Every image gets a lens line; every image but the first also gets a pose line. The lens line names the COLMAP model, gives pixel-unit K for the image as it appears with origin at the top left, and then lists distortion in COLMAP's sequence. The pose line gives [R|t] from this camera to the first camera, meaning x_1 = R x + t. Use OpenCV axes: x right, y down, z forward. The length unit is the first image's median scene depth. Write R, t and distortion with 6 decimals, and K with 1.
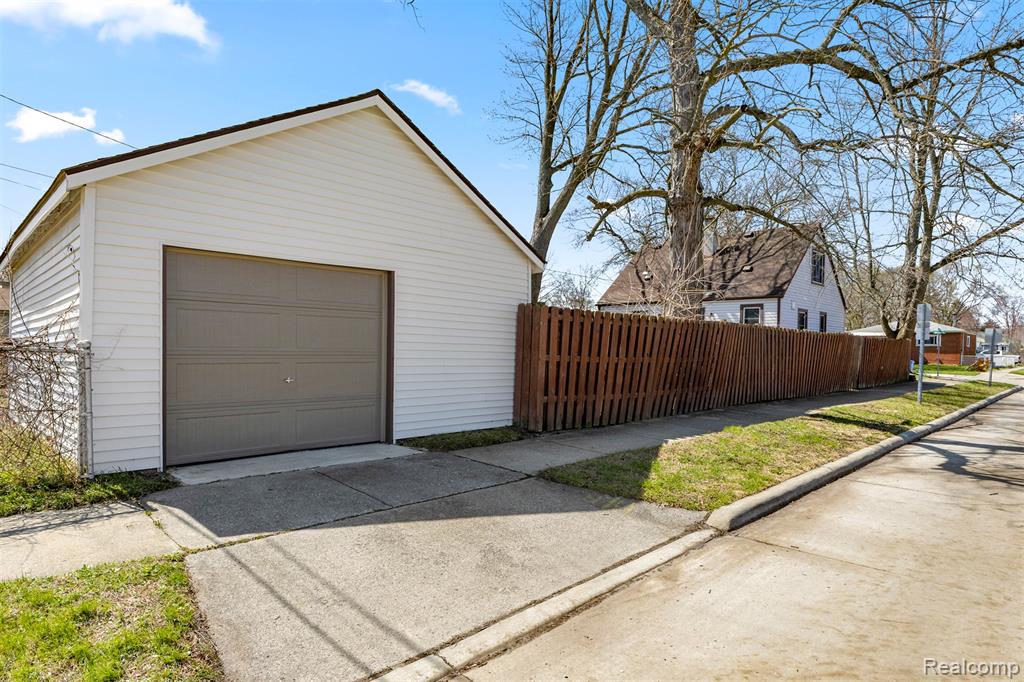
lens RADIAL K [[562.6, 0, 513.9], [0, 562.6, 355.8], [0, 0, 1]] dist [0.003043, 0.000060]
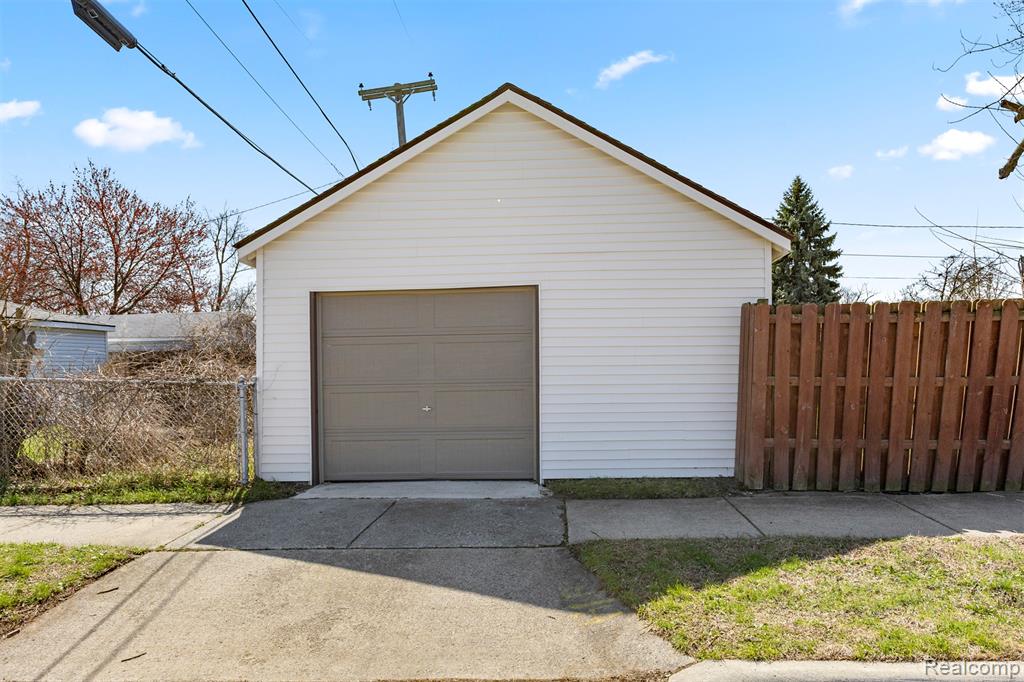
lens RADIAL K [[626.9, 0, 511.8], [0, 626.9, 386.3], [0, 0, 1]] dist [-0.001109, -0.001713]
pose [[0.685282, -0.007802, -0.728236, 0.685878], [0.018912, 0.999796, 0.007085, -0.002487], [0.728033, -0.018628, 0.685289, 0.454864]]
